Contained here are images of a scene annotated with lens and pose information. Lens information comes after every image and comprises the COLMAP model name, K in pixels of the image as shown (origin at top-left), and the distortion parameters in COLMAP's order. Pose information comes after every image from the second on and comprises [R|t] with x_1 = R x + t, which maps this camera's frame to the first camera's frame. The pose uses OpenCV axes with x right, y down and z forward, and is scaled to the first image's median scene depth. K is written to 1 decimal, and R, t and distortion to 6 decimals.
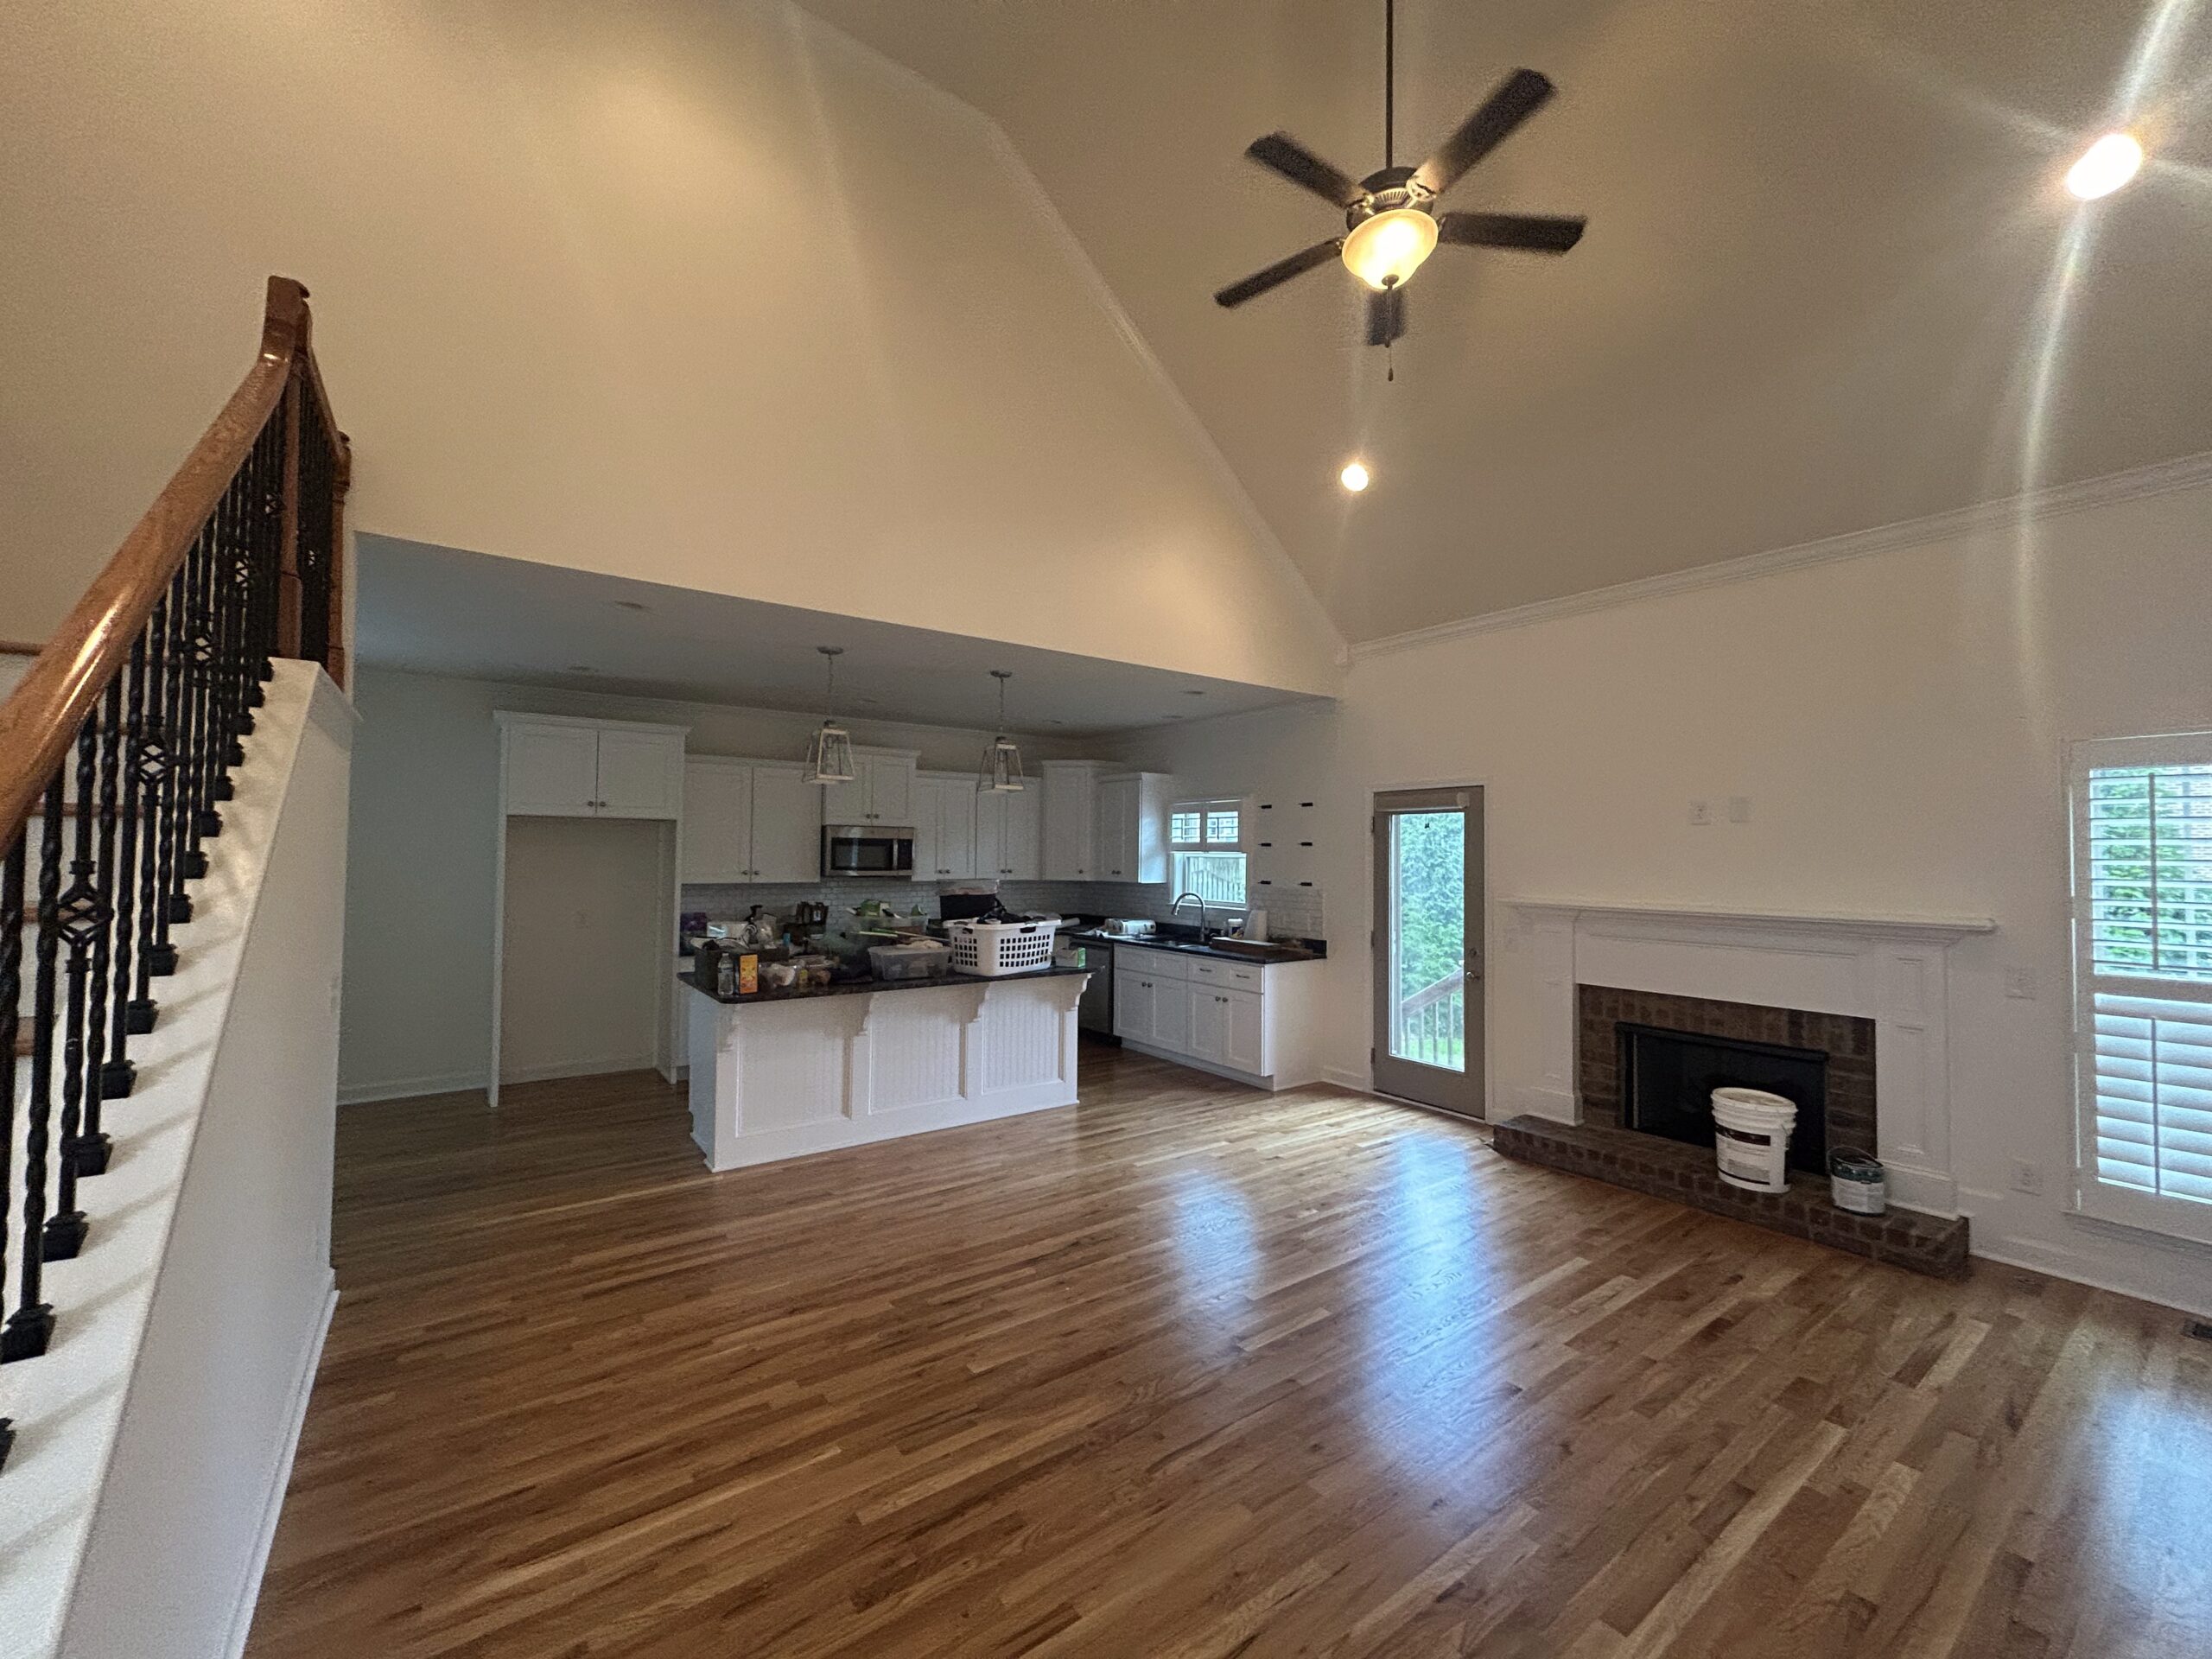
lens RADIAL K [[894.4, 0, 1106.0], [0, 894.4, 829.5], [0, 0, 1]] dist [0.000283, 0.000083]
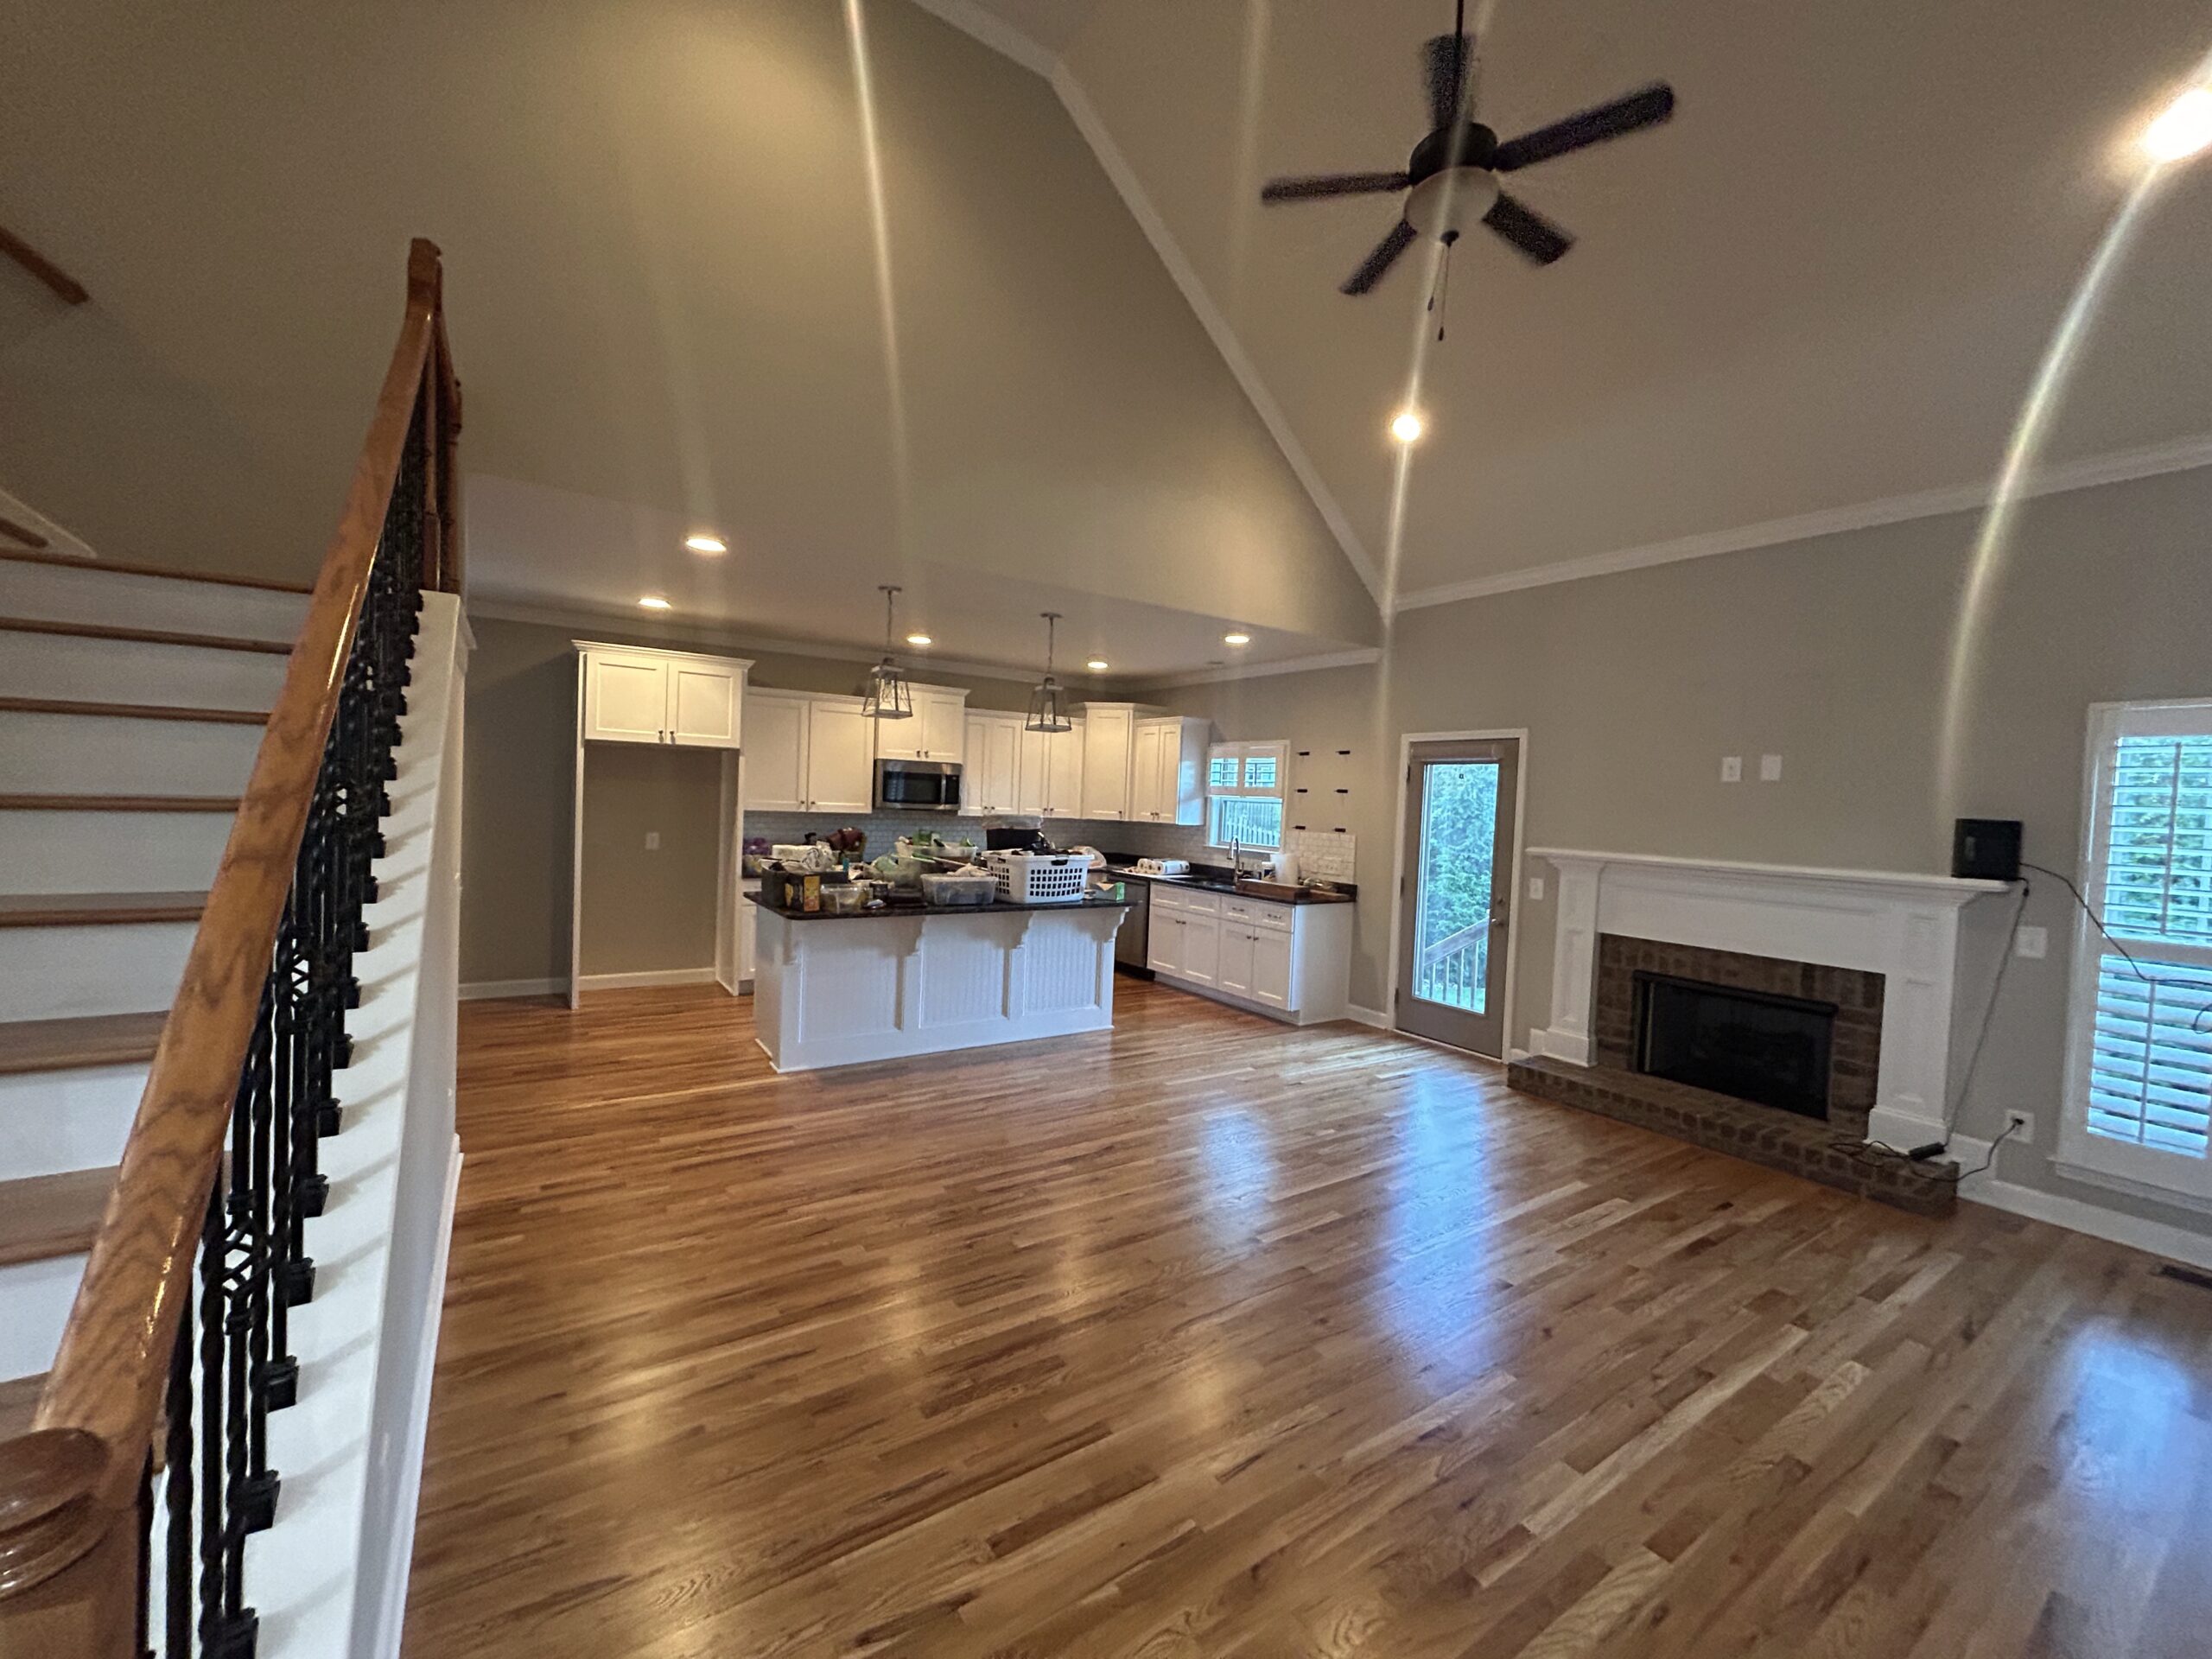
lens RADIAL K [[894.4, 0, 1106.0], [0, 894.4, 829.5], [0, 0, 1]] dist [0.000283, 0.000083]
pose [[0.998722, 0.032462, -0.038735, -0.008547], [-0.029984, 0.997568, 0.062928, 0.007236], [0.040683, -0.061686, 0.997266, -0.064094]]
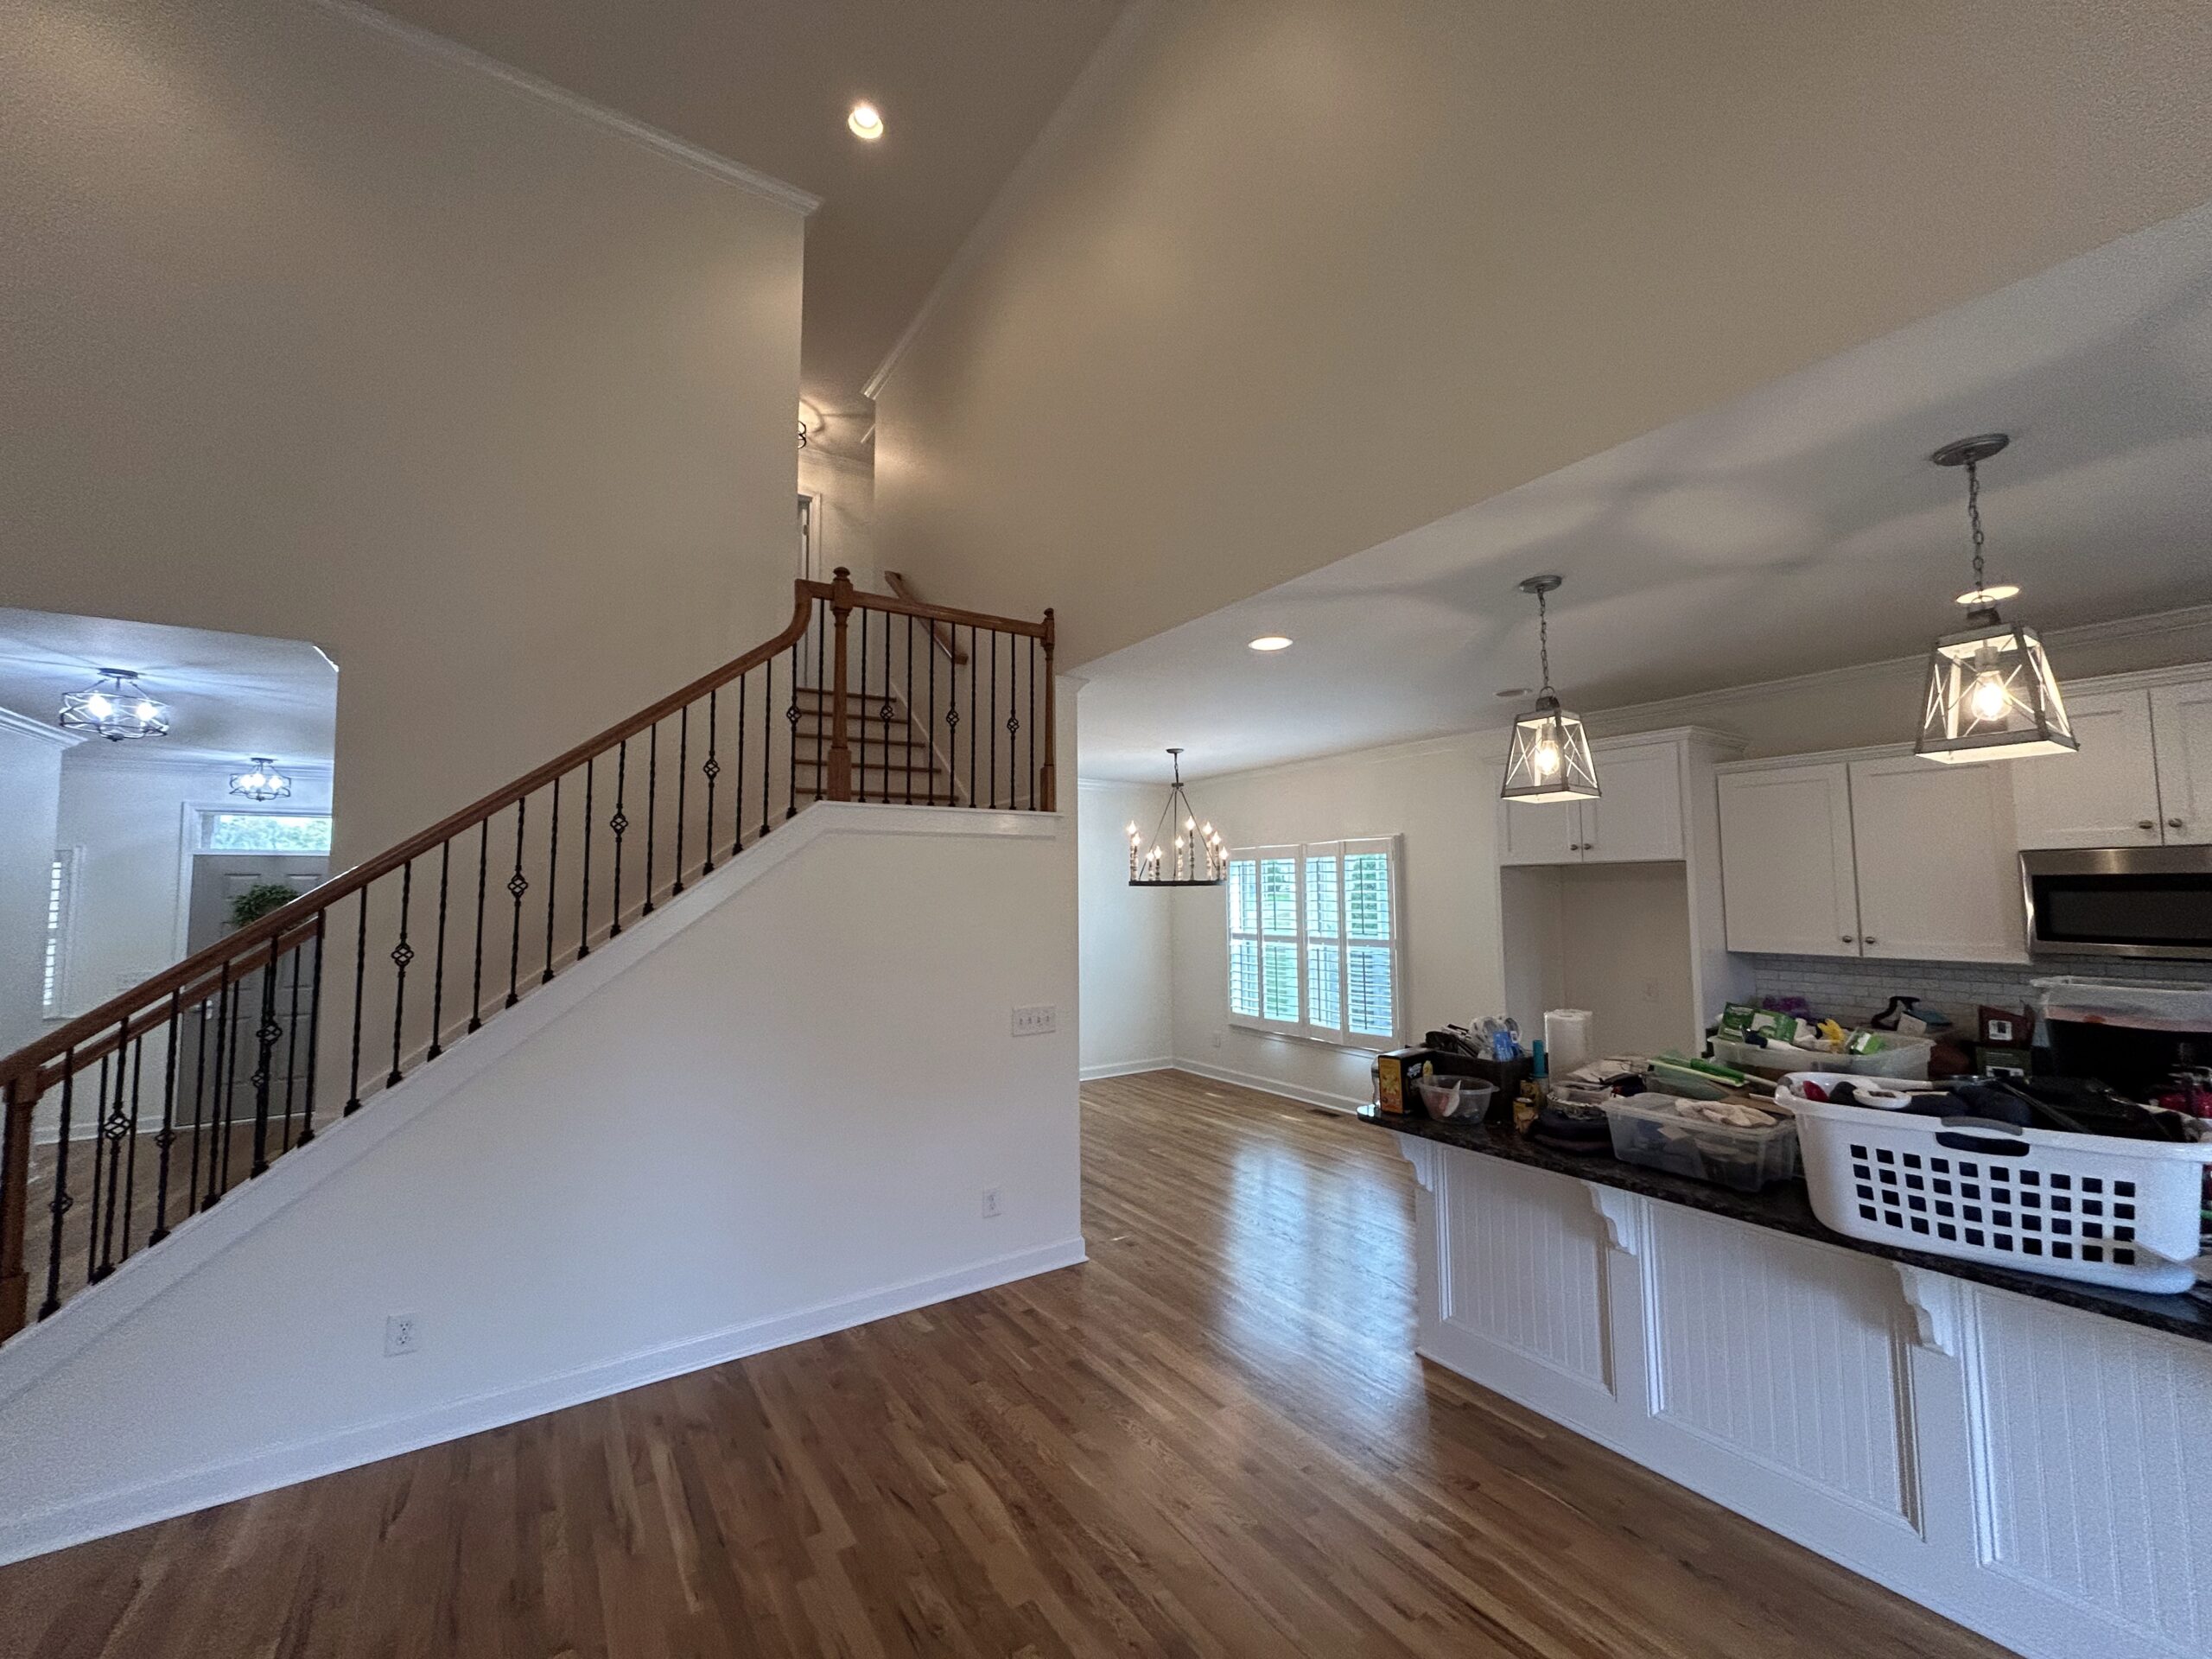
lens RADIAL K [[894.4, 0, 1106.0], [0, 894.4, 829.5], [0, 0, 1]] dist [0.000283, 0.000083]
pose [[-0.045962, -0.078185, -0.995879, 0.411446], [0.038805, 0.996040, -0.079989, 0.006000], [0.998189, -0.042322, -0.042746, 0.970997]]
